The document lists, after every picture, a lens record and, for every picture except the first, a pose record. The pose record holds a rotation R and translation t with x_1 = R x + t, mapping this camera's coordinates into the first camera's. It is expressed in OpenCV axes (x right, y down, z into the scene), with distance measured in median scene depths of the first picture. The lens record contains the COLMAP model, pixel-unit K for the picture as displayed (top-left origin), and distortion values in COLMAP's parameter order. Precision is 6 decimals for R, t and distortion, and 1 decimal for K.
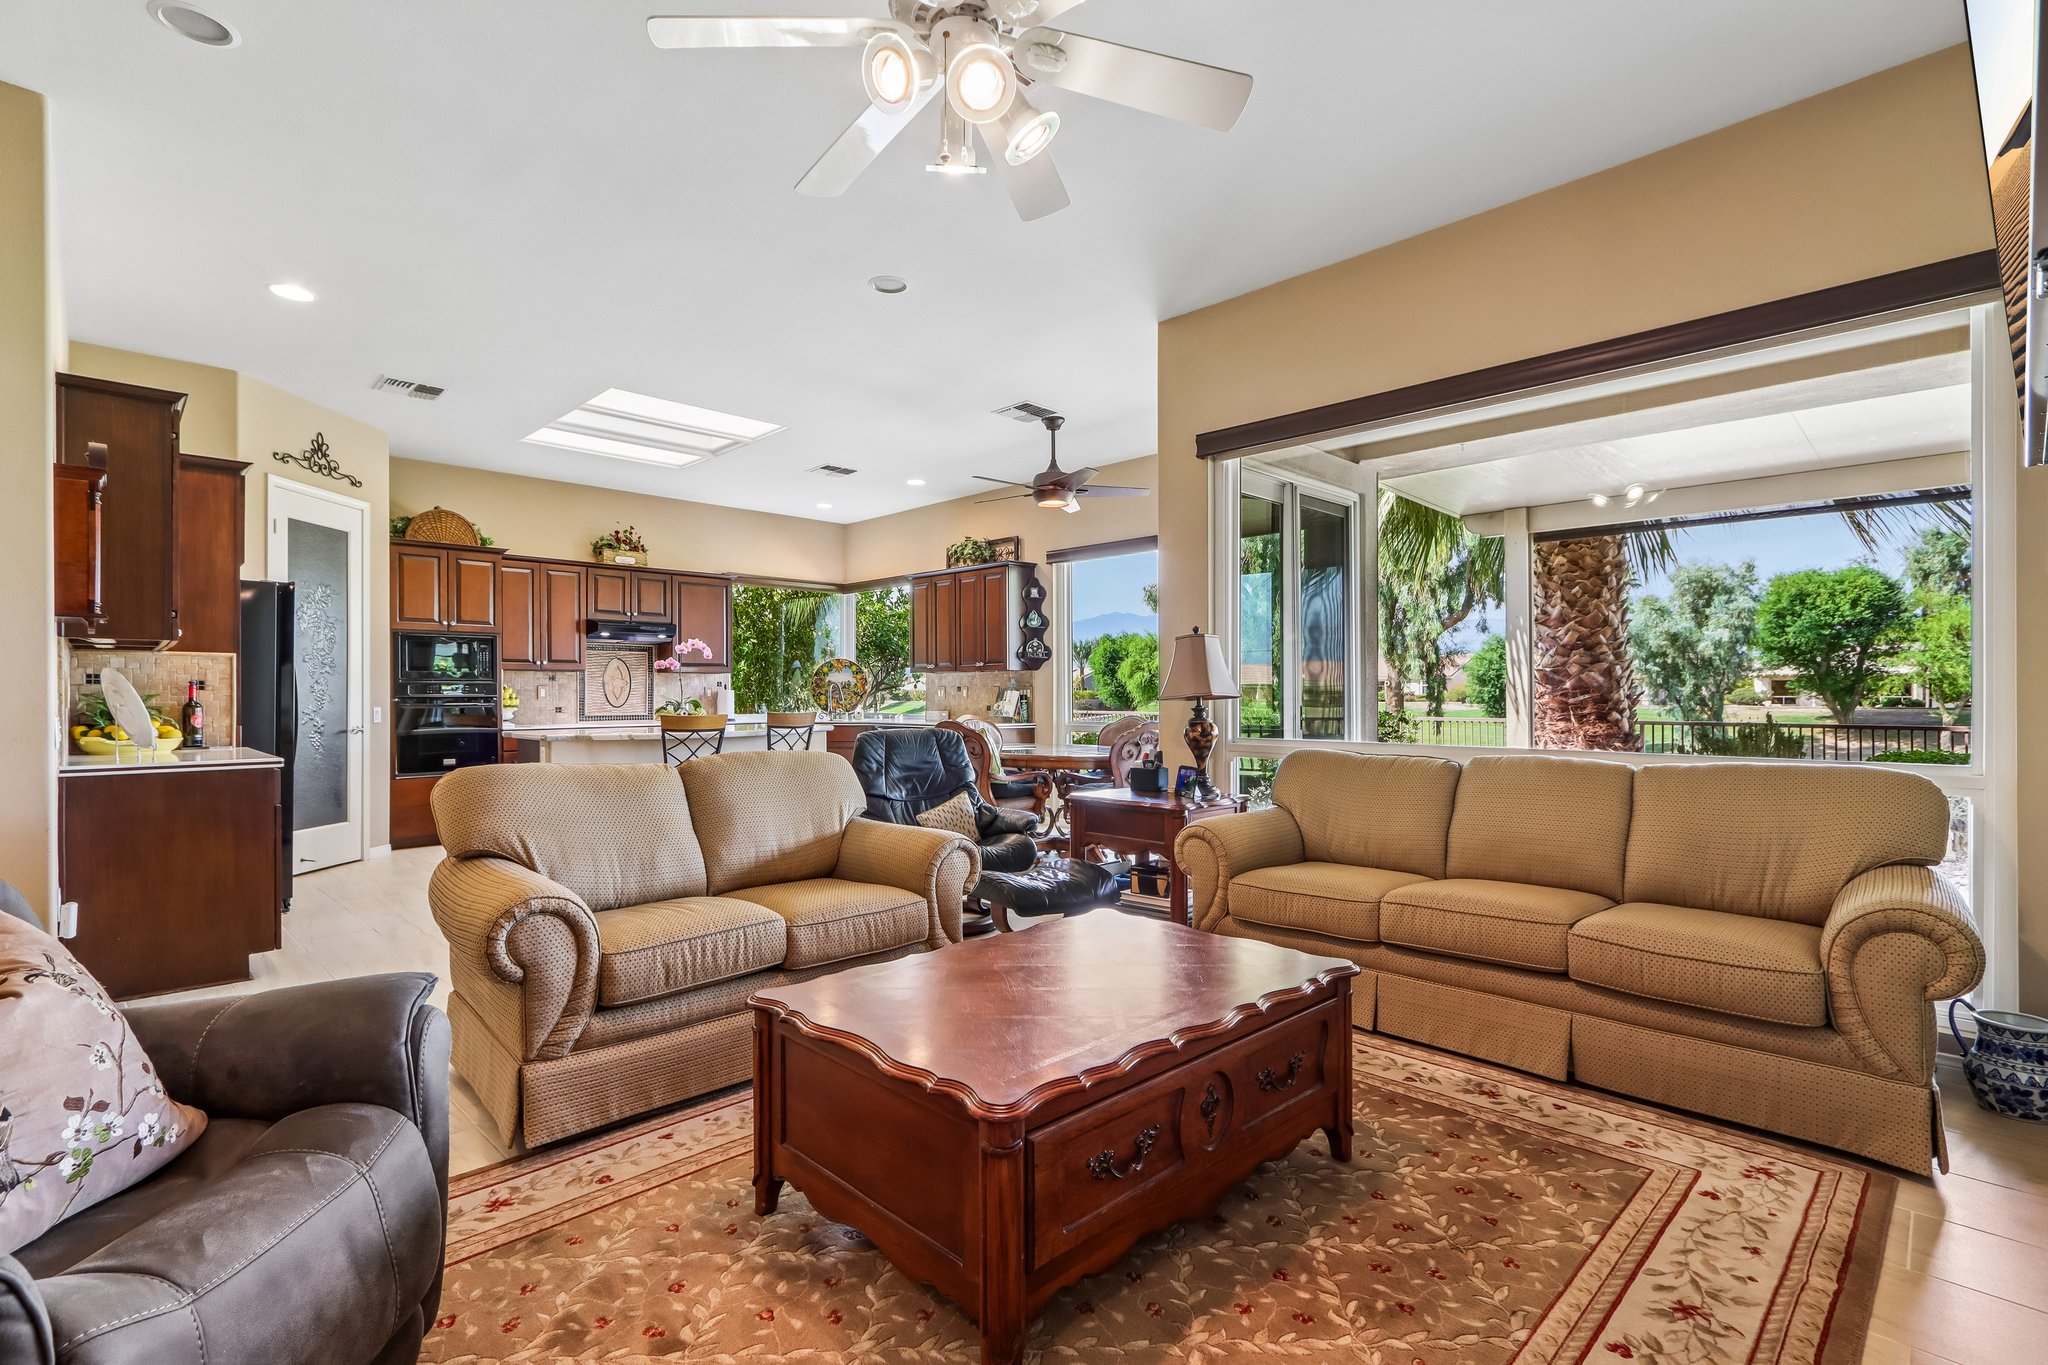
lens RADIAL K [[947.2, 0, 1024.8], [0, 947.2, 691.9], [0, 0, 1]] dist [0.004049, 0.000543]
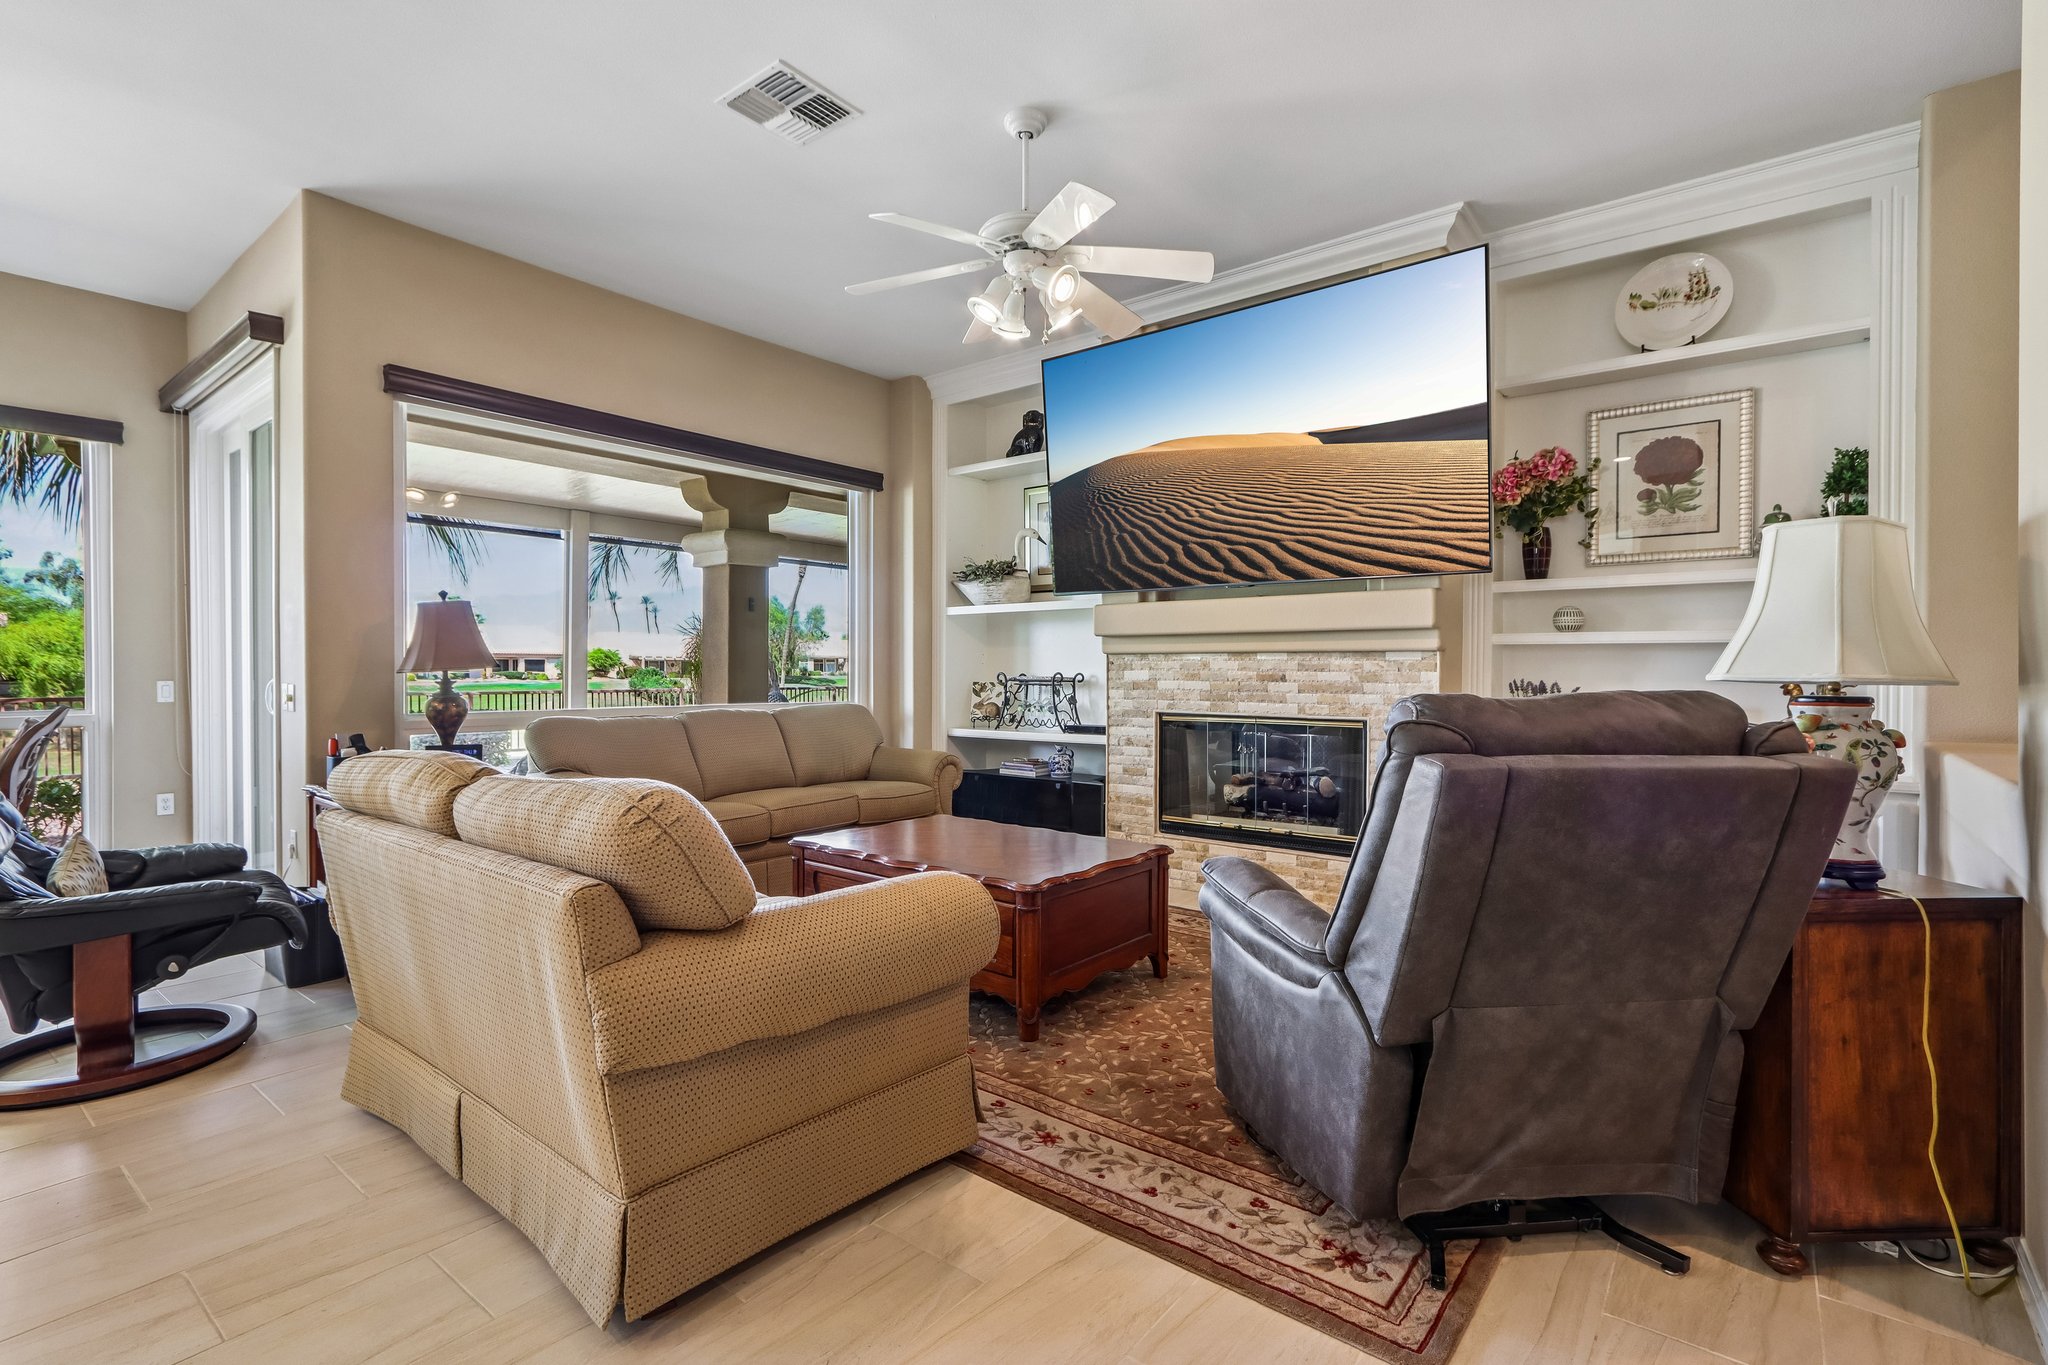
lens RADIAL K [[947.2, 0, 1023.5], [0, 947.2, 673.7], [0, 0, 1]] dist [0.004049, 0.000543]
pose [[-0.123583, -0.001367, 0.992333, -0.454925], [-0.005240, 0.999986, 0.000725, 0.003831], [-0.992320, -0.005111, -0.123588, 0.328256]]
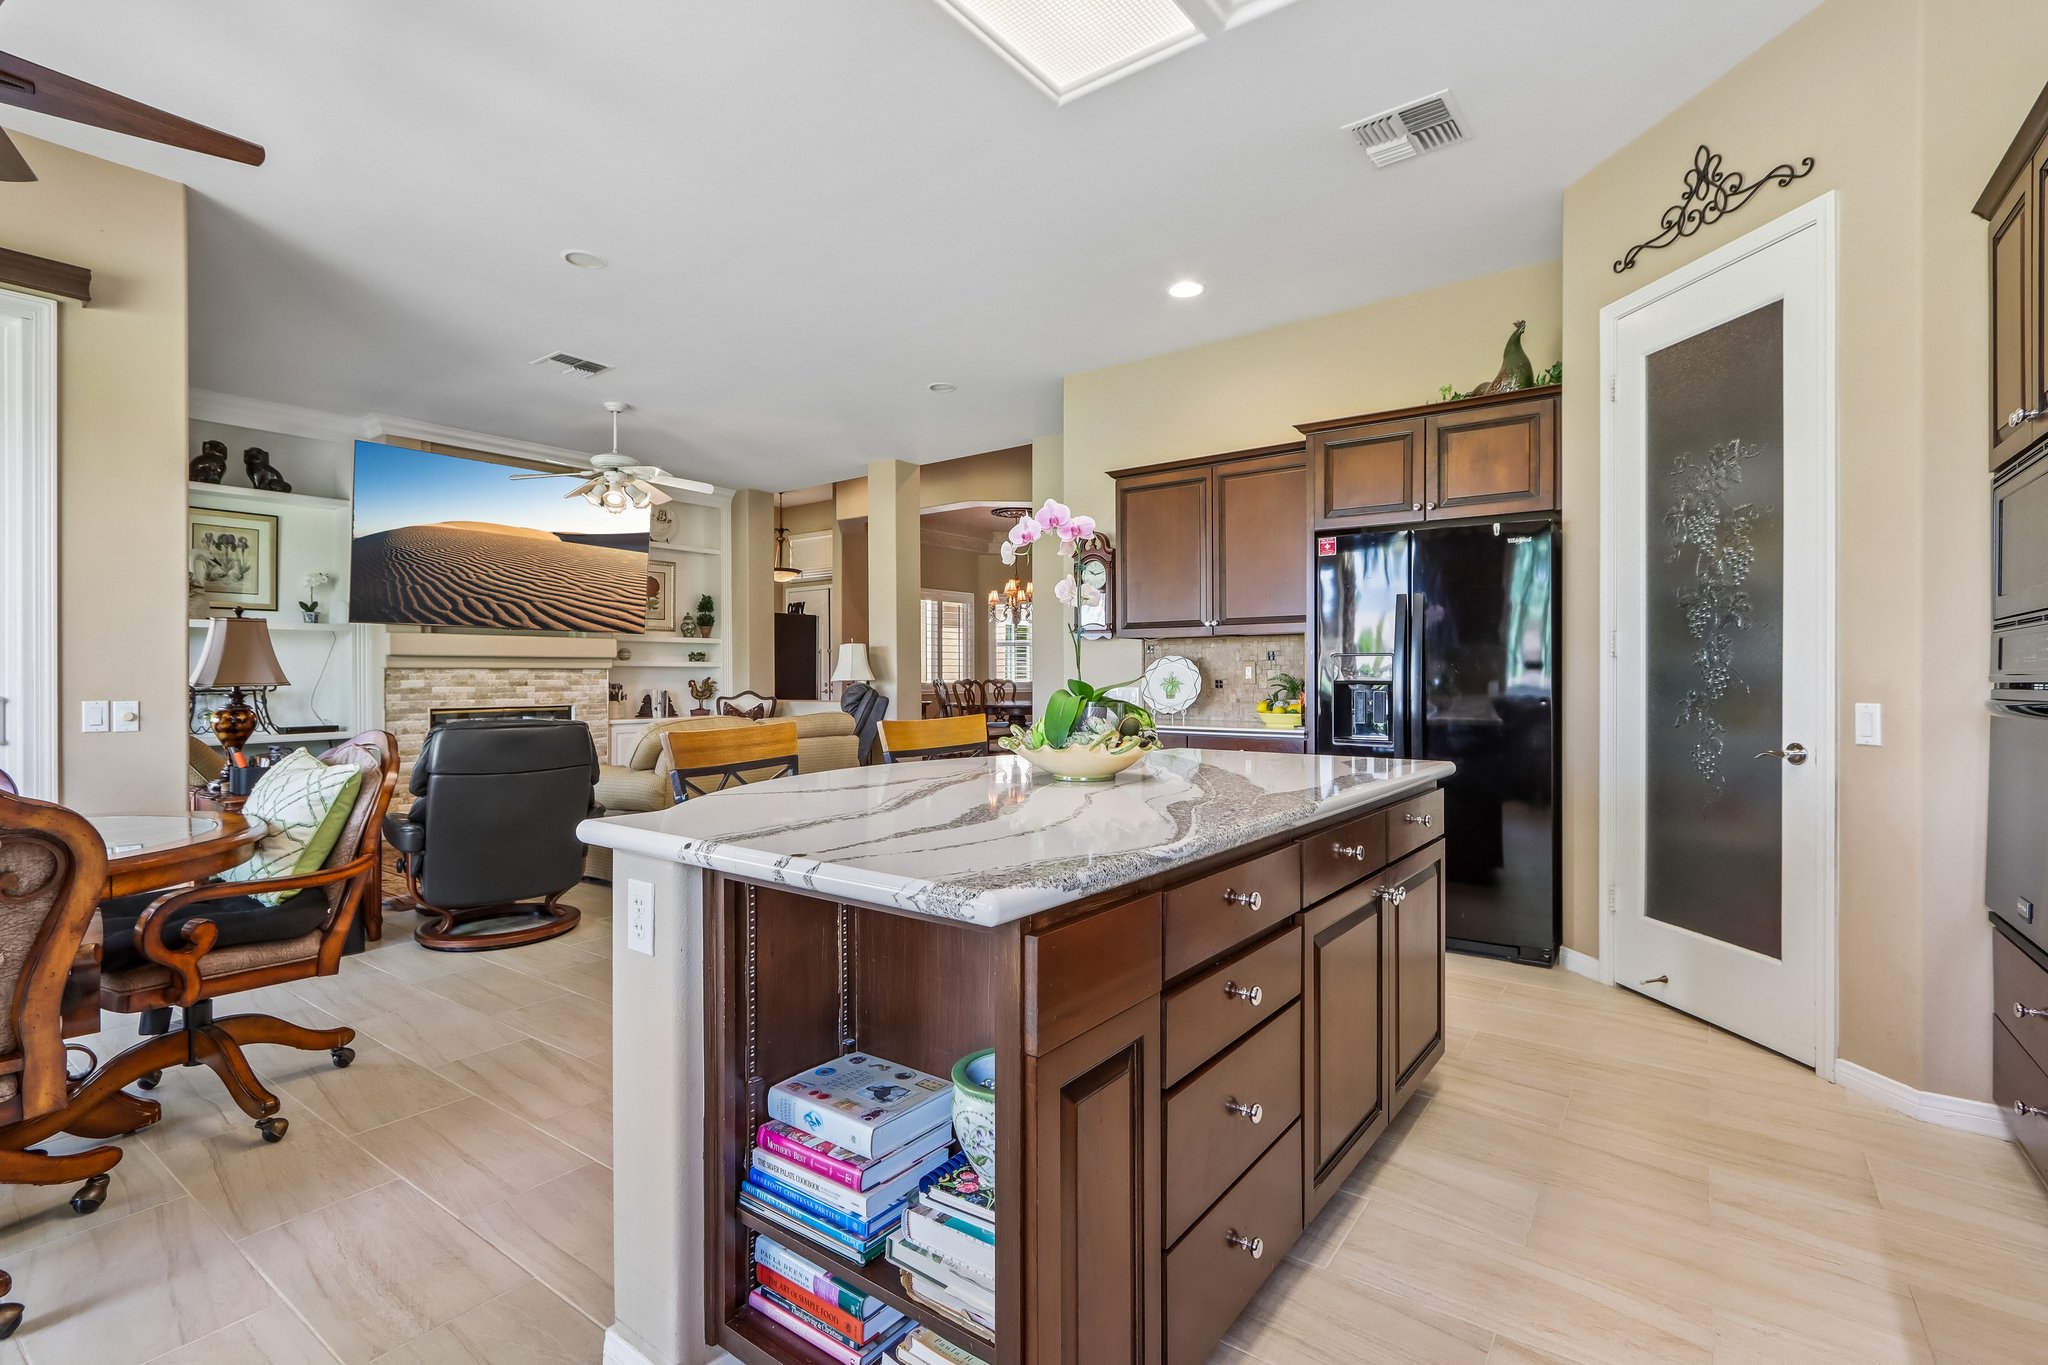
lens RADIAL K [[947.2, 0, 1027.6], [0, 947.2, 675.6], [0, 0, 1]] dist [0.004049, 0.000543]
pose [[-0.988617, 0.006775, -0.150305, -0.263625], [0.007034, 0.999975, -0.001191, 0.002433], [0.150293, -0.002235, -0.988639, 1.200271]]
